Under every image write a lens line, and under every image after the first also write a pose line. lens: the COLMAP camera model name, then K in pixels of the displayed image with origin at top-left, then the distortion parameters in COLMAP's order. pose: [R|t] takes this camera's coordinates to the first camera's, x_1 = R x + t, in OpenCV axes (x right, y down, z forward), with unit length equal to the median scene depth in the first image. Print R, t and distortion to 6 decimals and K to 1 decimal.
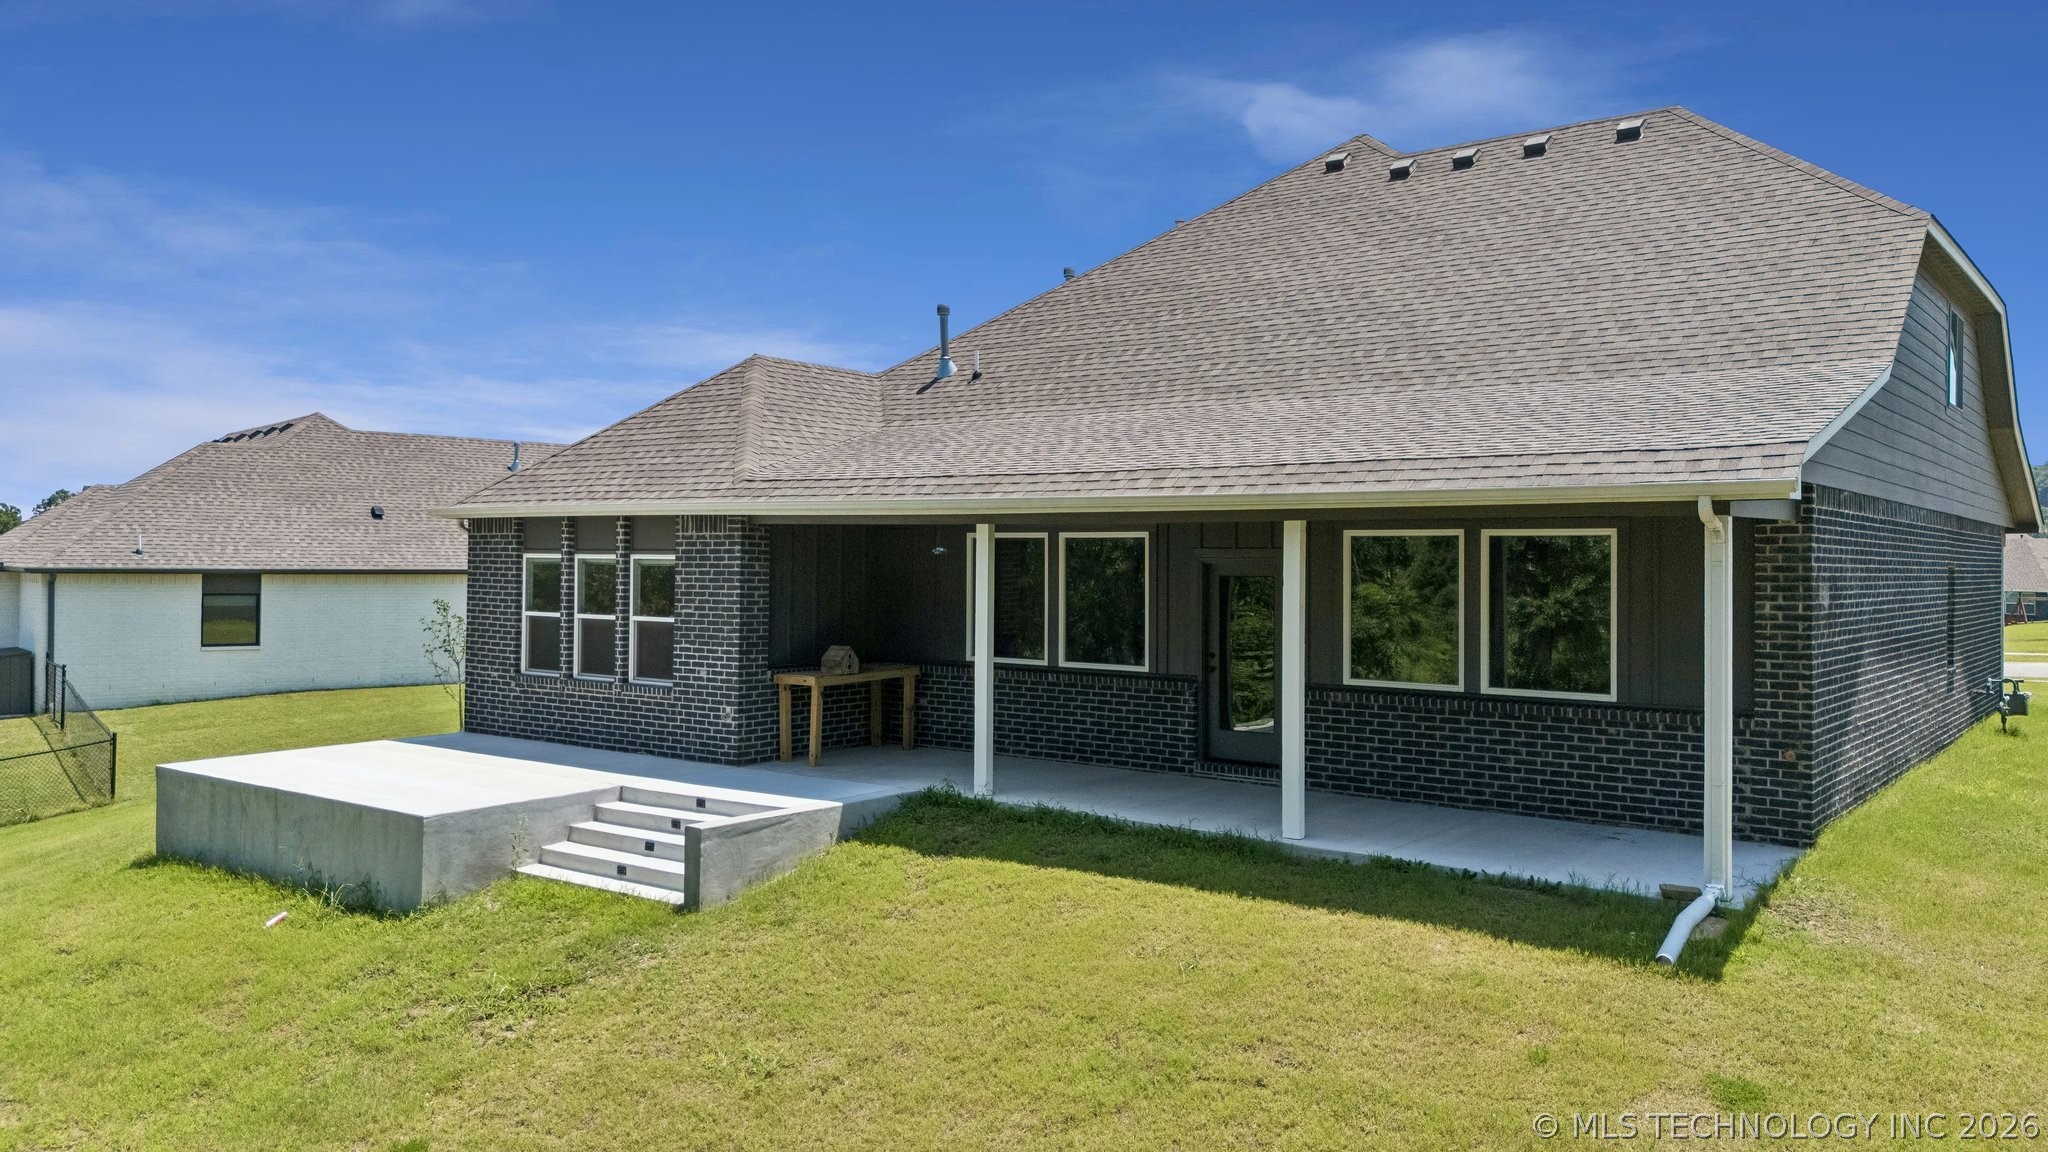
lens RADIAL K [[1527.1, 0, 1024.0], [0, 1527.1, 576.0], [0, 0, 1]] dist [0.075695, -0.000753]
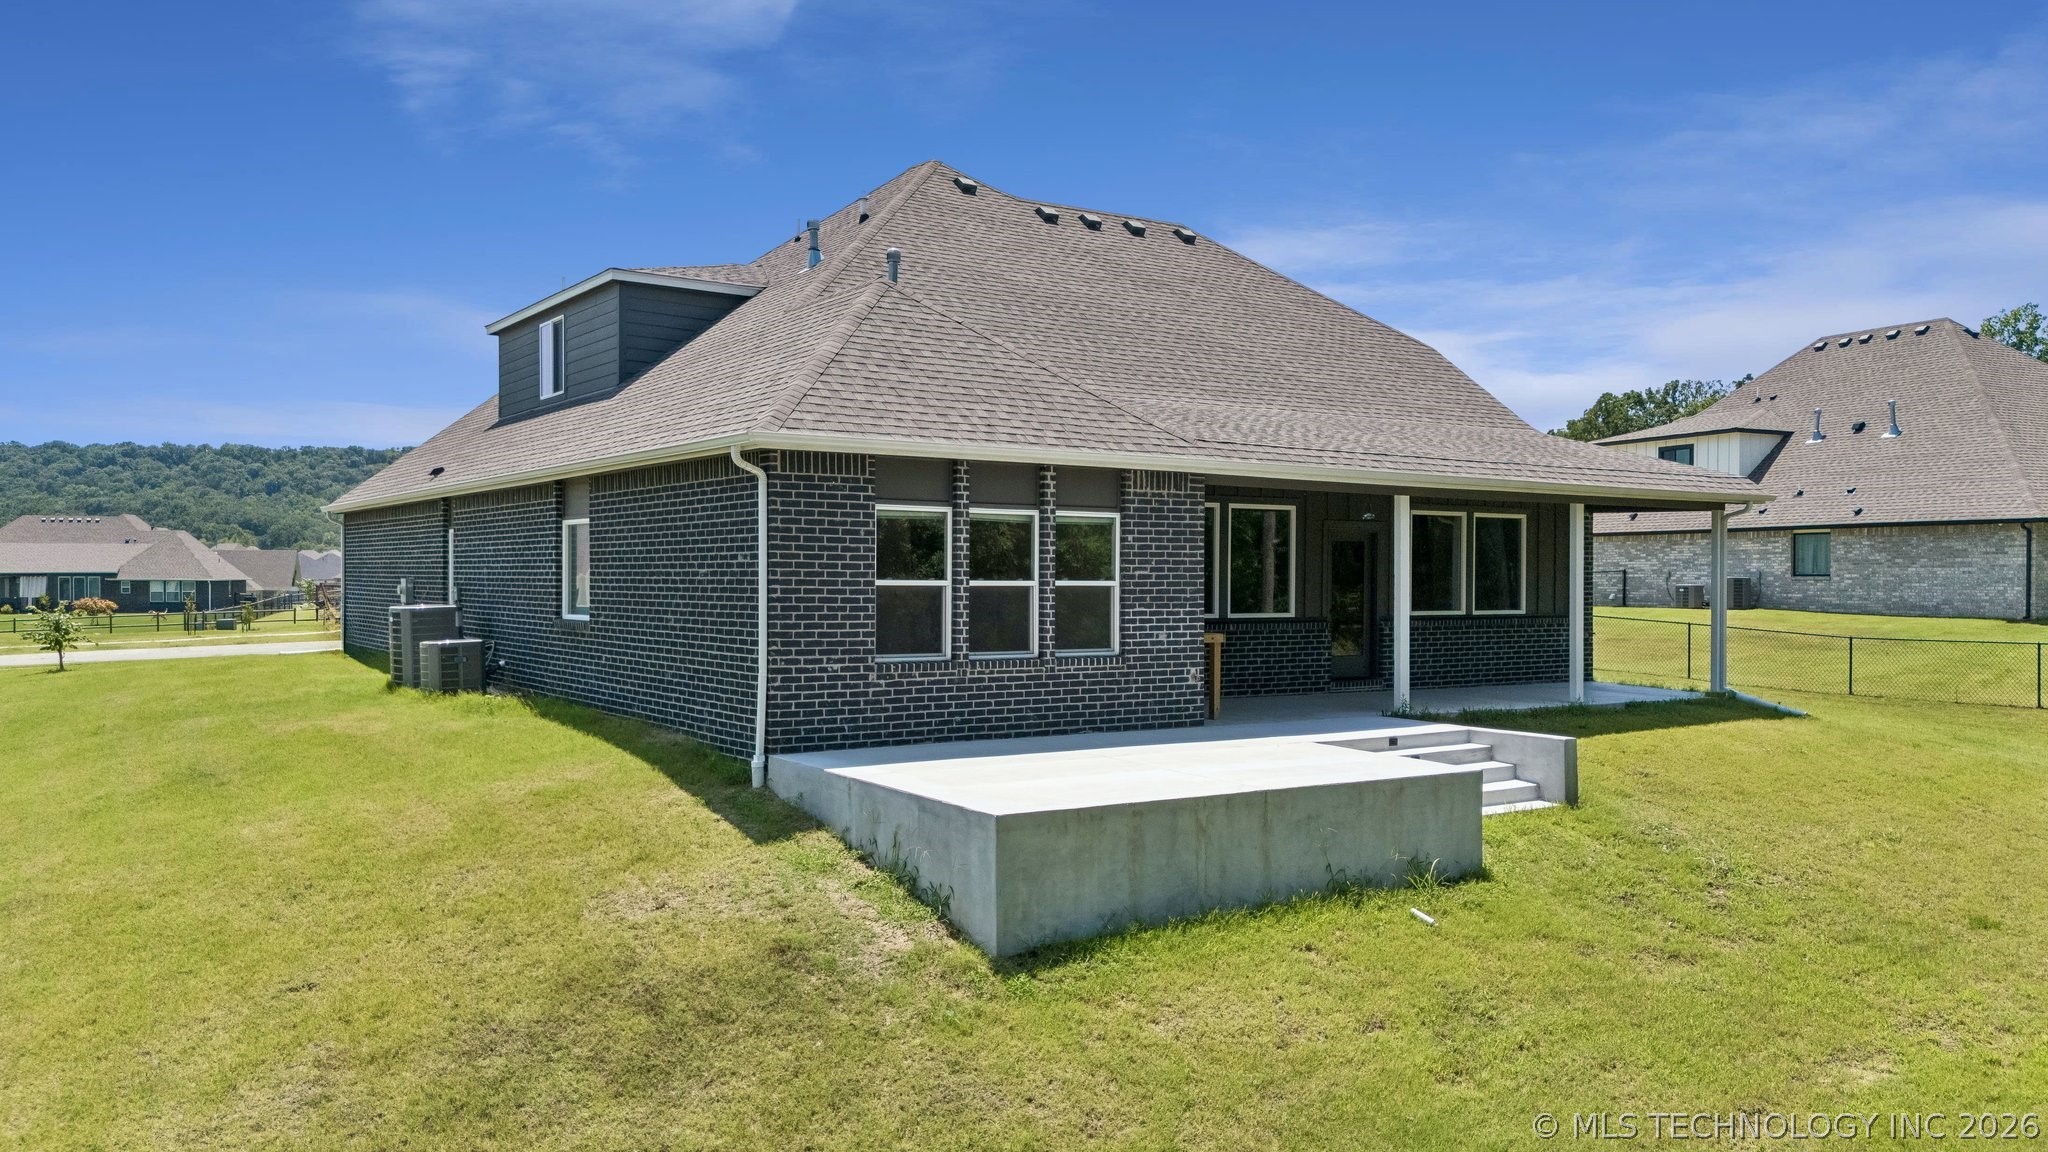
lens RADIAL K [[1527.1, 0, 1024.0], [0, 1527.1, 576.0], [0, 0, 1]] dist [0.075695, -0.000753]
pose [[0.316451, -0.009845, 0.948558, -1.148537], [0.002156, 0.999951, 0.009659, 0.015875], [-0.948607, -0.001011, 0.316456, 0.779516]]
